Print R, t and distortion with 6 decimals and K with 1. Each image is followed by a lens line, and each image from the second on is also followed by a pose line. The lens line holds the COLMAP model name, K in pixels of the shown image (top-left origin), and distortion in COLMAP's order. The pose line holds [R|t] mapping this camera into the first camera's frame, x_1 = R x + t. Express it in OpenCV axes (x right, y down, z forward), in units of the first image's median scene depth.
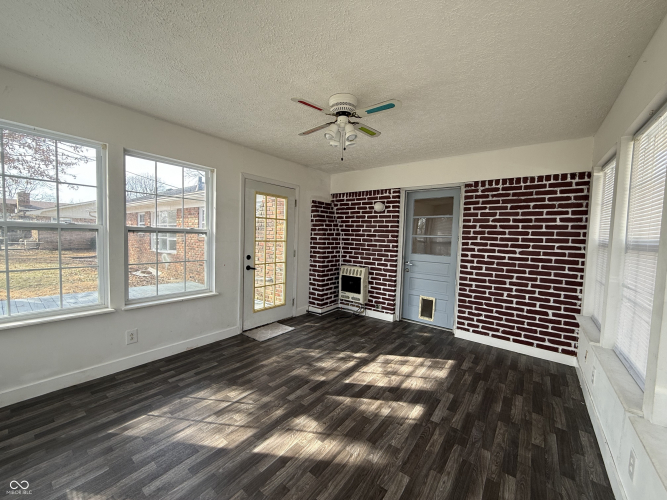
lens RADIAL K [[270.0, 0, 333.5], [0, 270.0, 250.0], [0, 0, 1]] dist [-0.003521, 0.000299]
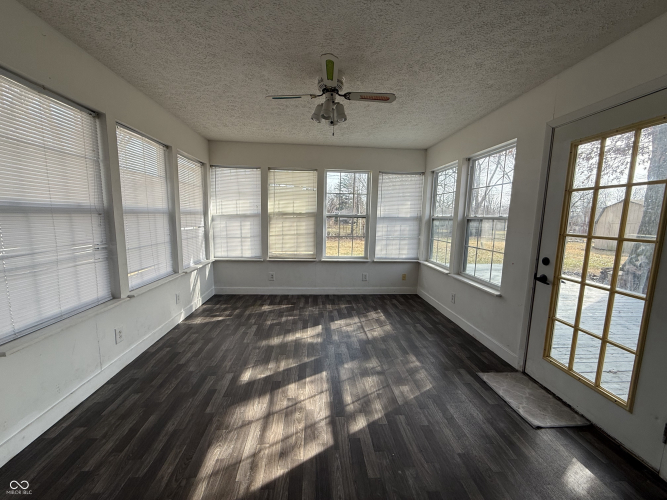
lens RADIAL K [[270.0, 0, 333.5], [0, 270.0, 250.0], [0, 0, 1]] dist [-0.003521, 0.000299]
pose [[-0.751924, 0.035005, -0.658319, 0.621264], [-0.079991, 0.986367, 0.143814, -0.066998], [0.654378, 0.160797, -0.738873, 1.634944]]
